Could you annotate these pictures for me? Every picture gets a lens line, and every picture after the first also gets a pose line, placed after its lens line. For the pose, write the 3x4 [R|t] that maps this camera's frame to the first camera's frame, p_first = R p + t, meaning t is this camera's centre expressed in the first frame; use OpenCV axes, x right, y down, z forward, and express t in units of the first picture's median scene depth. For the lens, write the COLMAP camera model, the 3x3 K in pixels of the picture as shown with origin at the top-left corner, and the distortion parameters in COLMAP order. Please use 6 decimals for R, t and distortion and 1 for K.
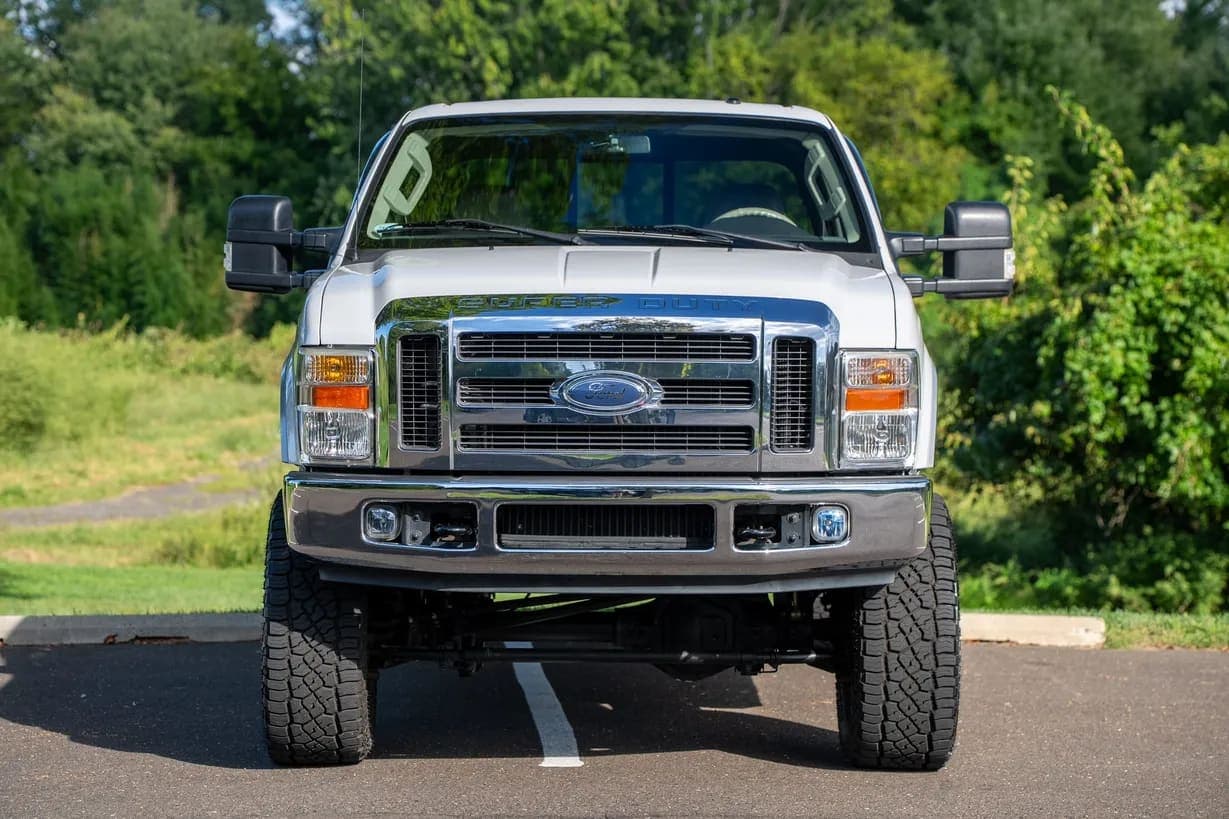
lens RADIAL K [[3430.6, 0, 614.5], [0, 3430.6, 409.5], [0, 0, 1]] dist [0.938787, 3.358379]
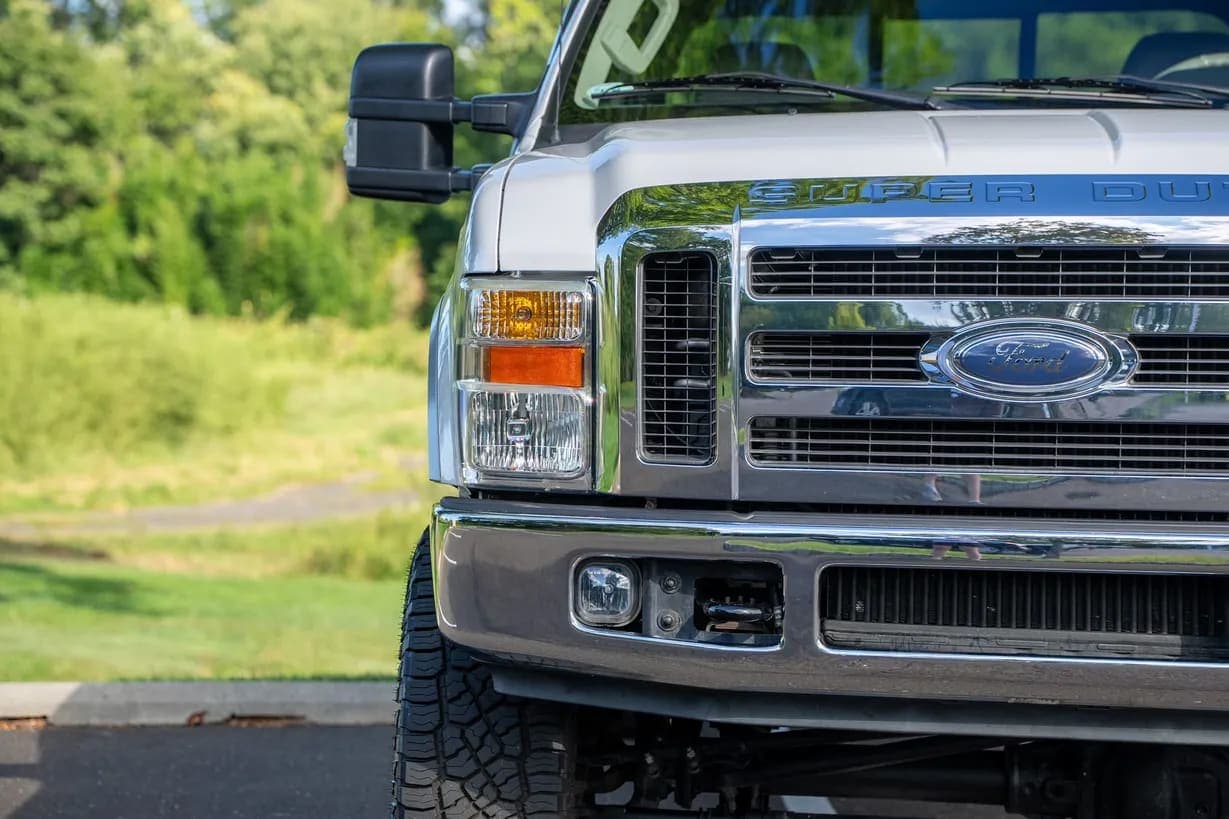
lens RADIAL K [[3430.6, 0, 614.5], [0, 3430.6, 409.5], [0, 0, 1]] dist [0.938787, 3.358379]
pose [[0.998822, 0.010333, -0.047405, -0.038801], [-0.010301, 0.999947, 0.000903, 0.002769], [0.047412, -0.000414, 0.998875, 0.434199]]
